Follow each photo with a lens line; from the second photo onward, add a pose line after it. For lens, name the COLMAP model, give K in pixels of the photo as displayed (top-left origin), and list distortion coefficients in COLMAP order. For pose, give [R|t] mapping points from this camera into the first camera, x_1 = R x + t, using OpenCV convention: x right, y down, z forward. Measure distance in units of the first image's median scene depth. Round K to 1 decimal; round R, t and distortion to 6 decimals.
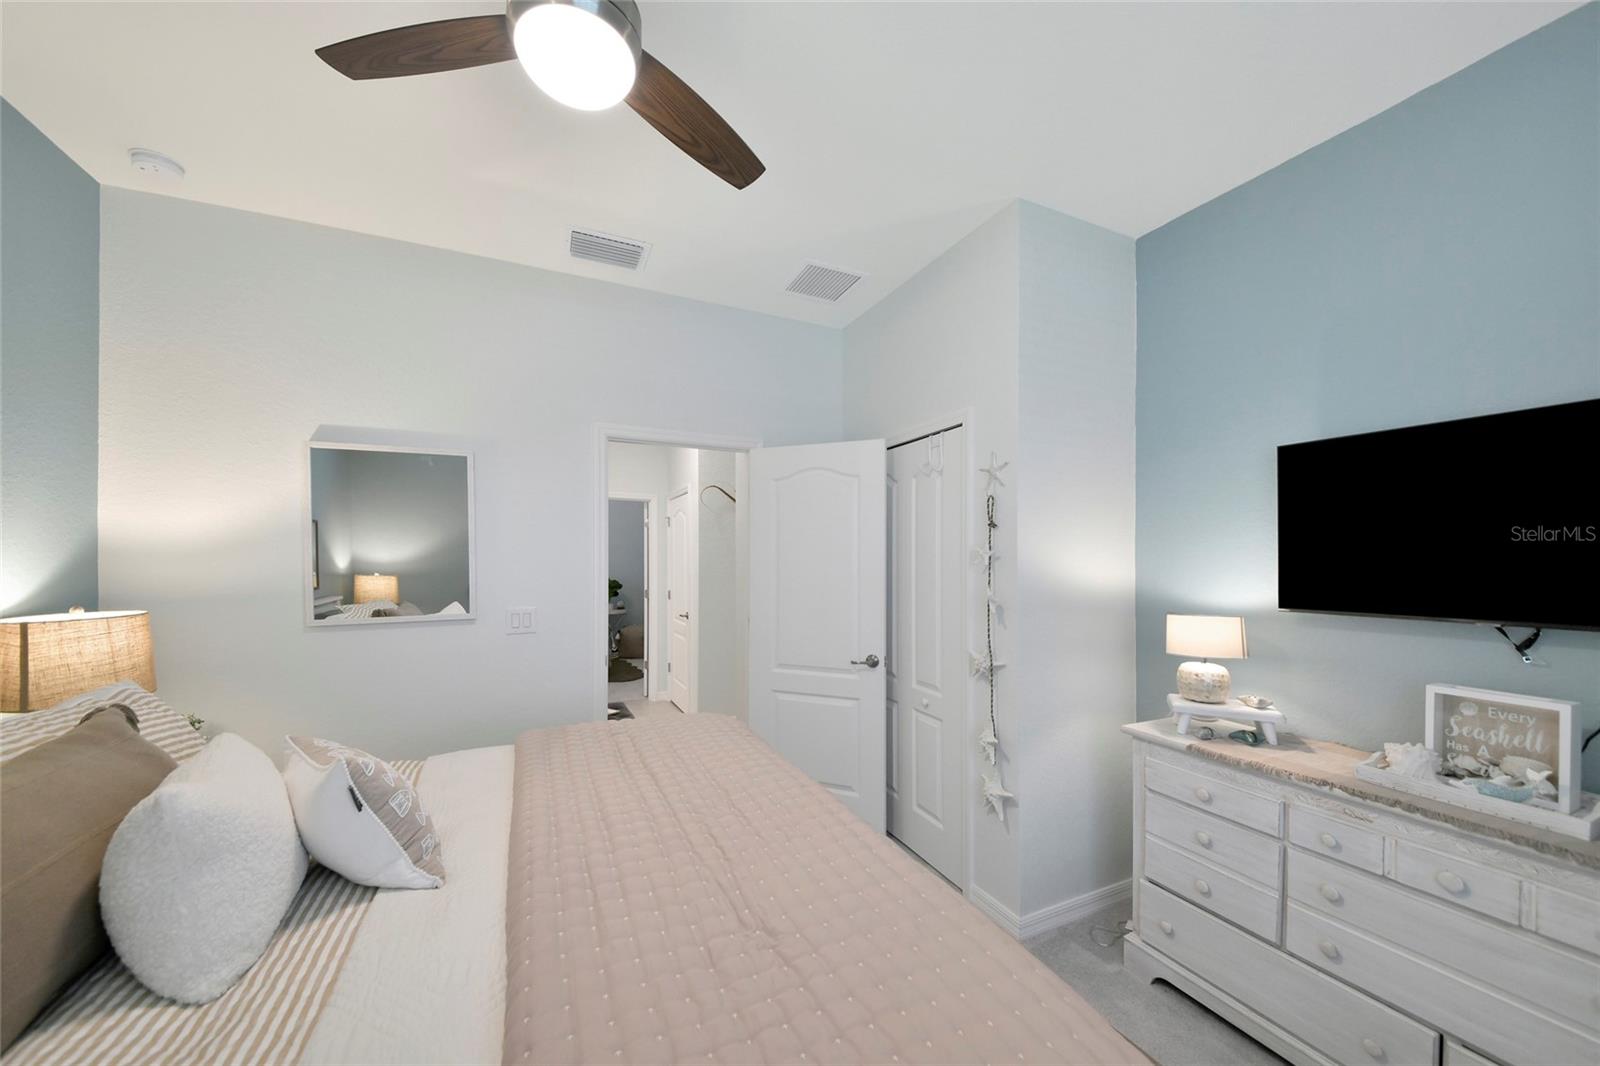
lens RADIAL K [[566.7, 0, 810.2], [0, 566.7, 559.2], [0, 0, 1]] dist [-0.003844, -0.001287]
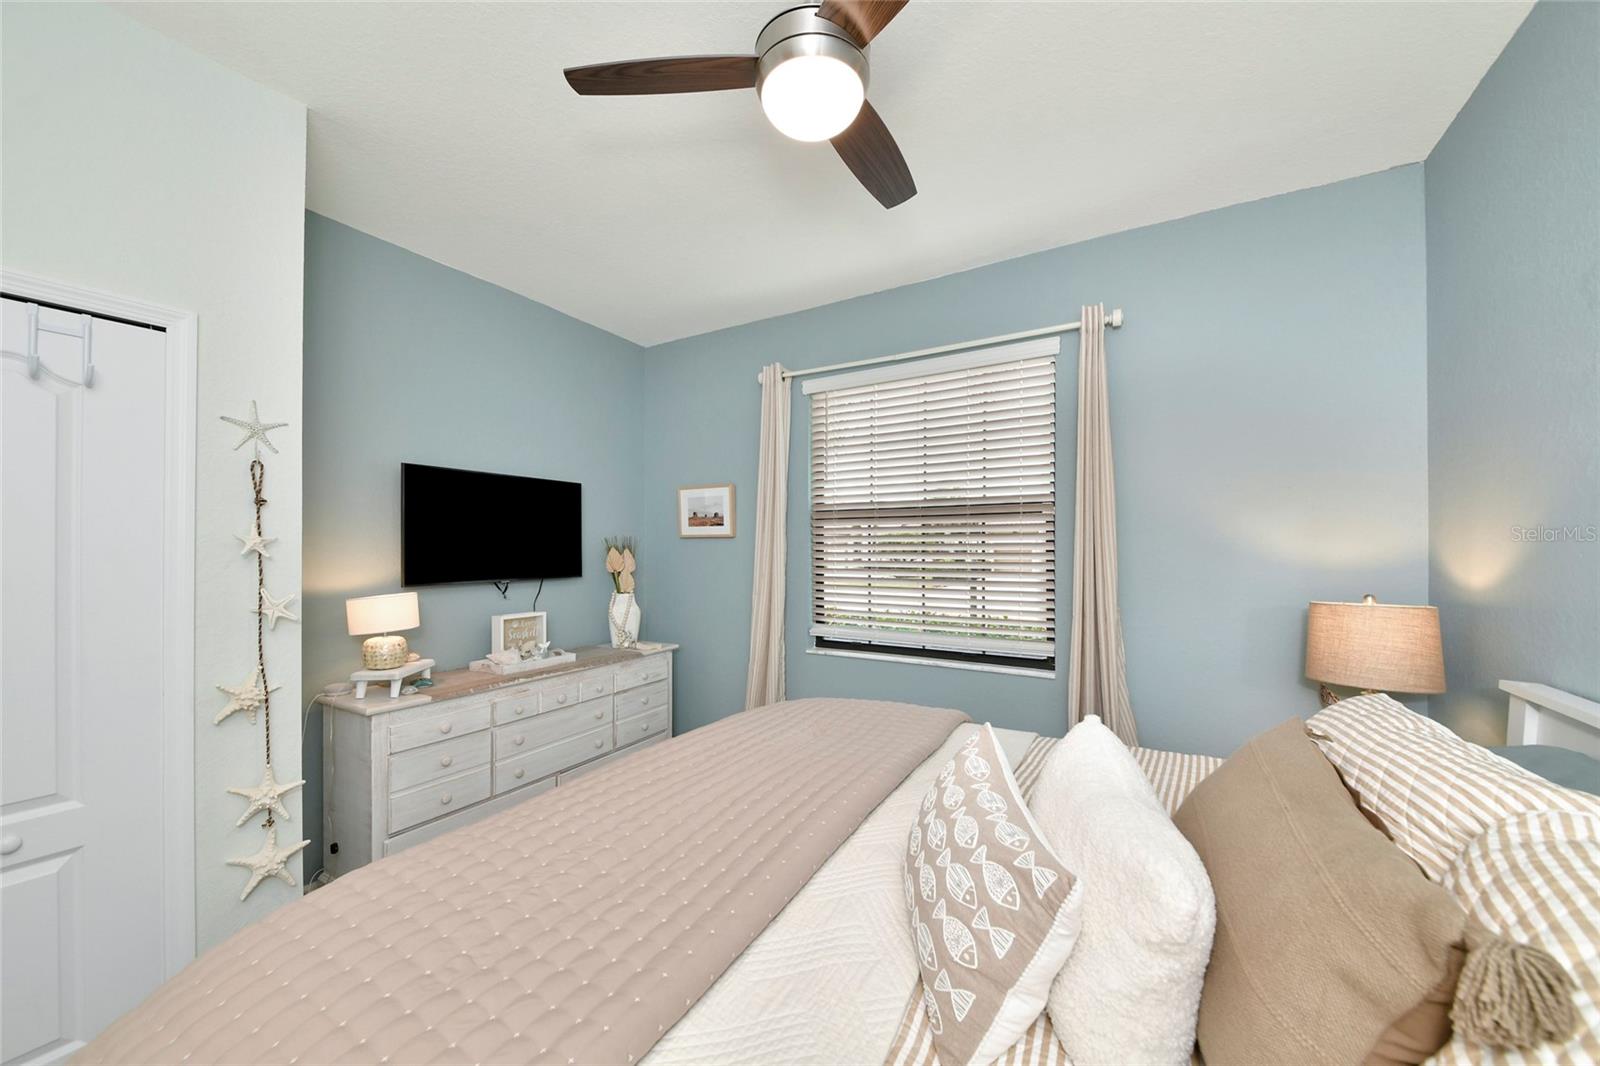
lens RADIAL K [[567.7, 0, 795.0], [0, 567.7, 549.4], [0, 0, 1]] dist [-0.007445, -0.001672]
pose [[-0.547166, -0.005213, 0.837008, -0.710613], [-0.002648, 0.999986, 0.004497, -0.004420], [-0.837020, 0.000244, -0.547172, 0.879159]]
